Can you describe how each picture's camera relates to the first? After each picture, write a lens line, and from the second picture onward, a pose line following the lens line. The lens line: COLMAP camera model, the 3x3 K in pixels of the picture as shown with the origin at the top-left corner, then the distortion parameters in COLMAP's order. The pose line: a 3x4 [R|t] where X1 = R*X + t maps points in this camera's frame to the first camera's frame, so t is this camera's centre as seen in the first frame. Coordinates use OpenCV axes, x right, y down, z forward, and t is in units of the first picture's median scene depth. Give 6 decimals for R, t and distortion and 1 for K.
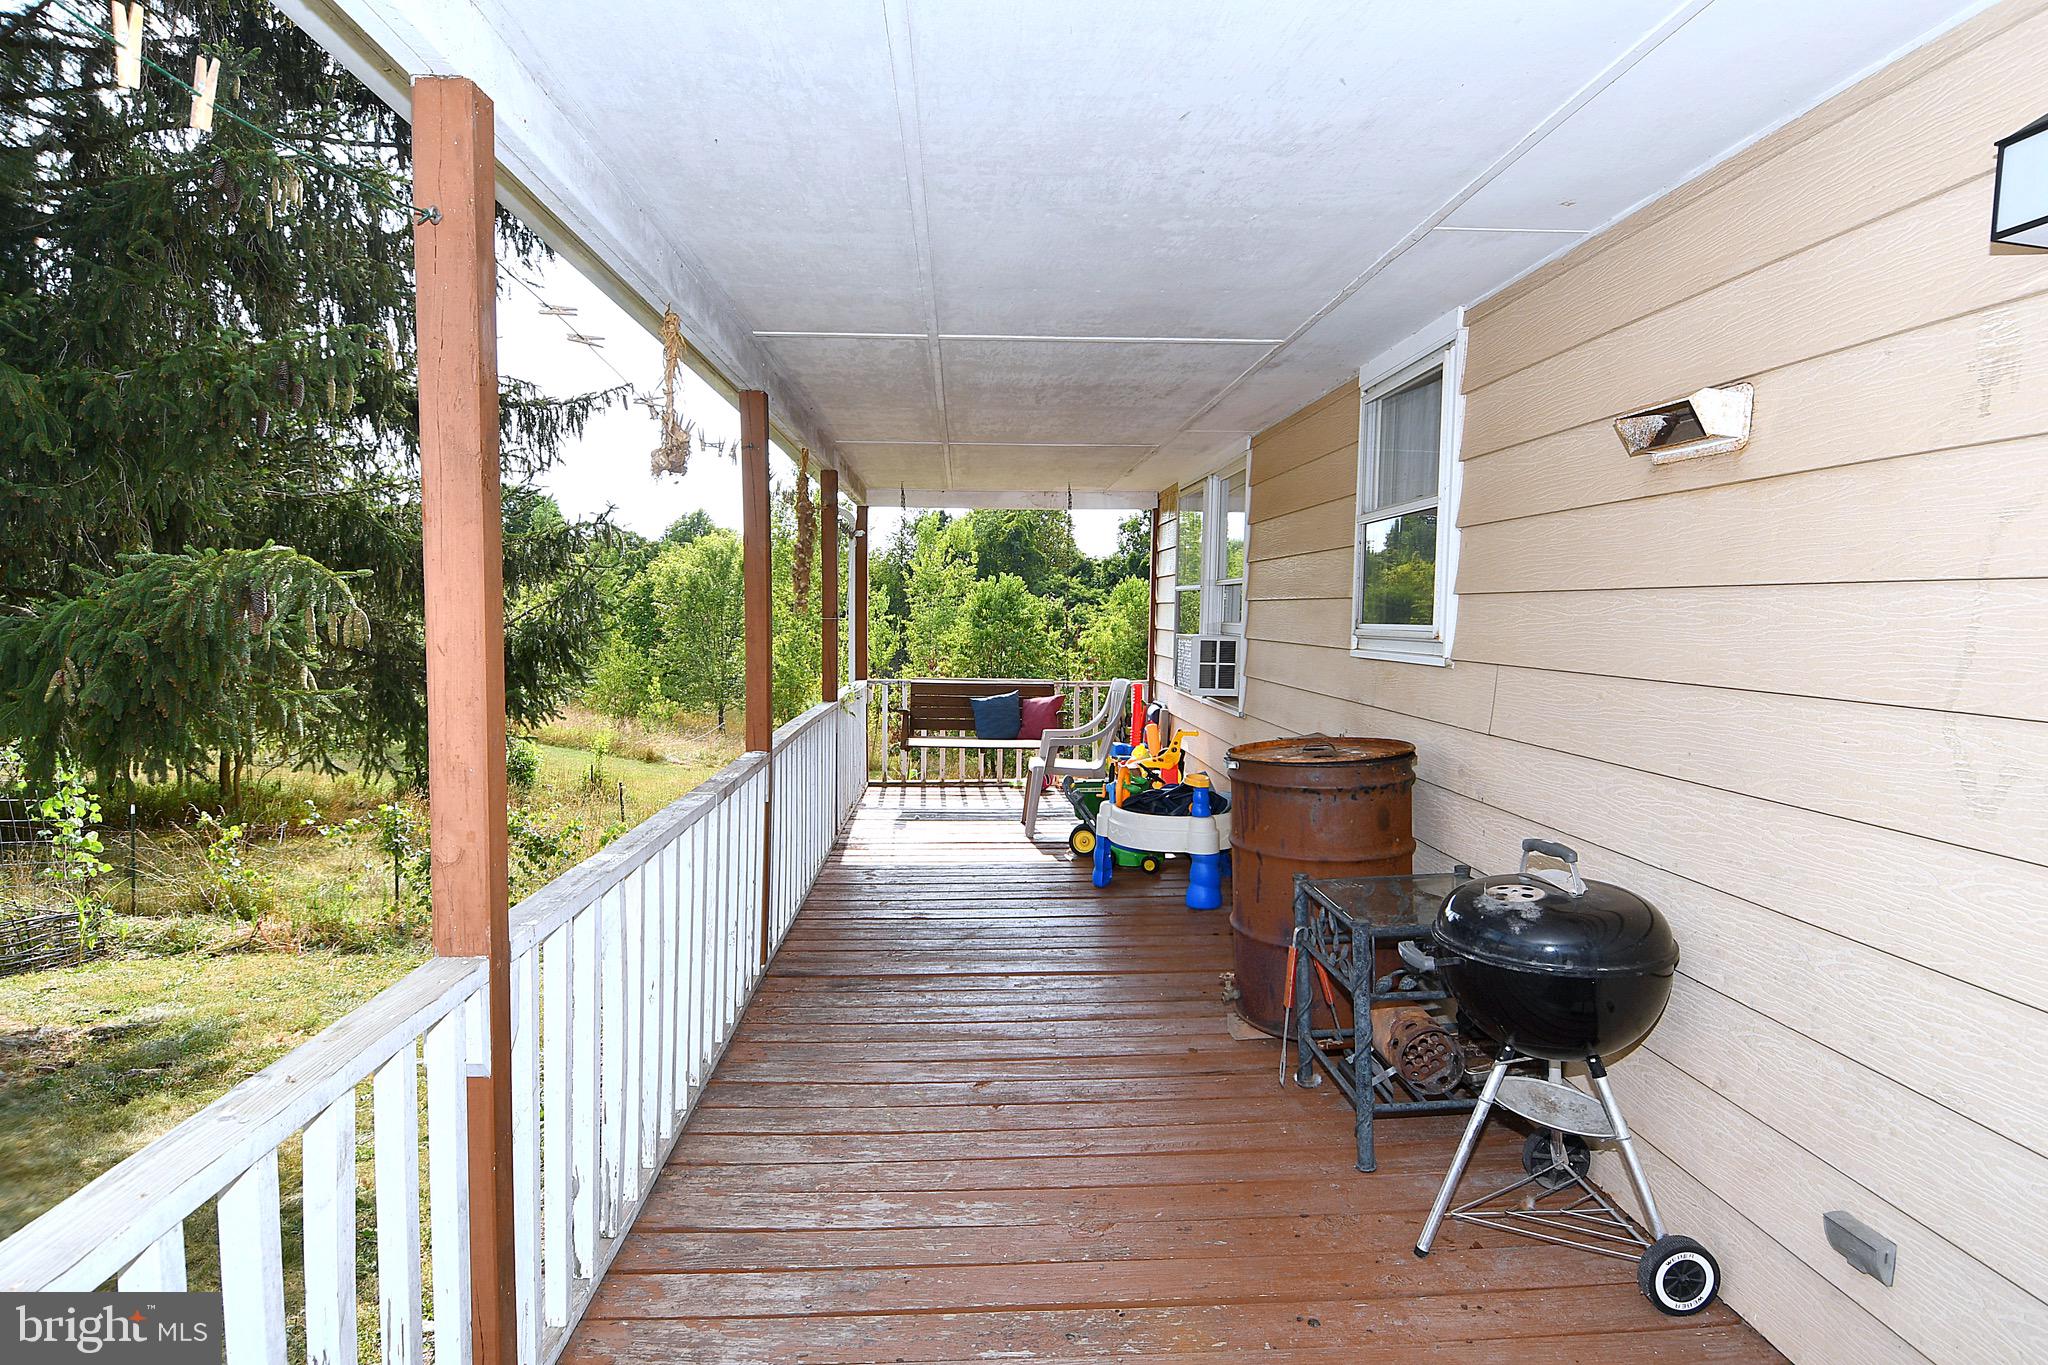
lens RADIAL K [[1116.0, 0, 1024.0], [0, 1116.0, 682.5], [0, 0, 1]] dist [0.060163, -0.053563]
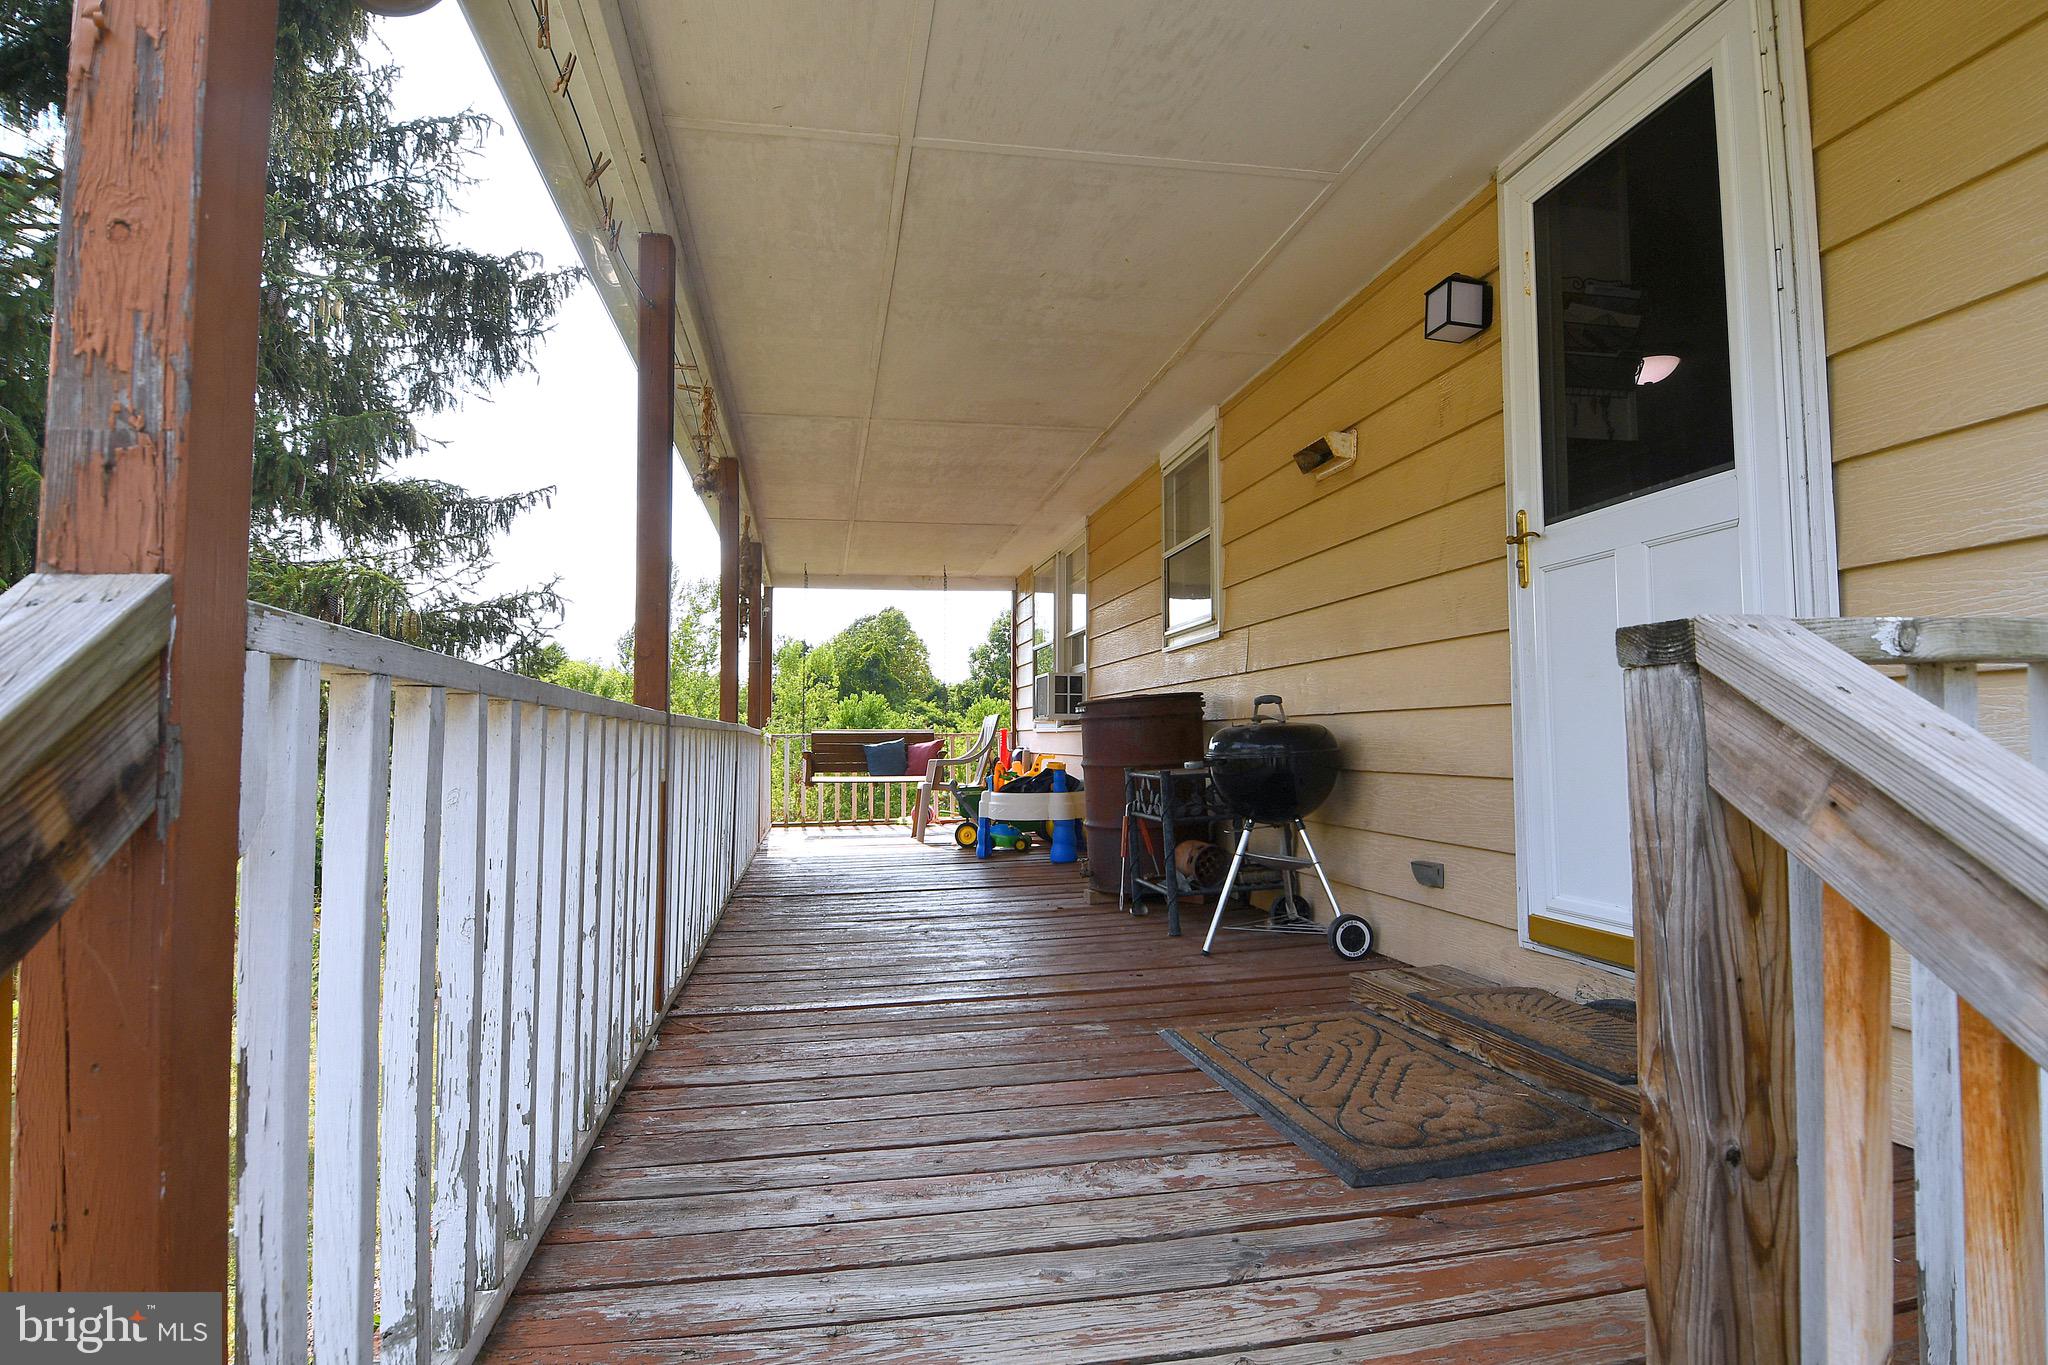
lens RADIAL K [[1087.7, 0, 1024.0], [0, 1087.7, 682.5], [0, 0, 1]] dist [0.092201, -0.077978]
pose [[0.990891, -0.011429, 0.134180, -0.040245], [0.027730, 0.992356, -0.120256, 0.109397], [-0.131780, 0.122881, 0.983633, -0.198261]]
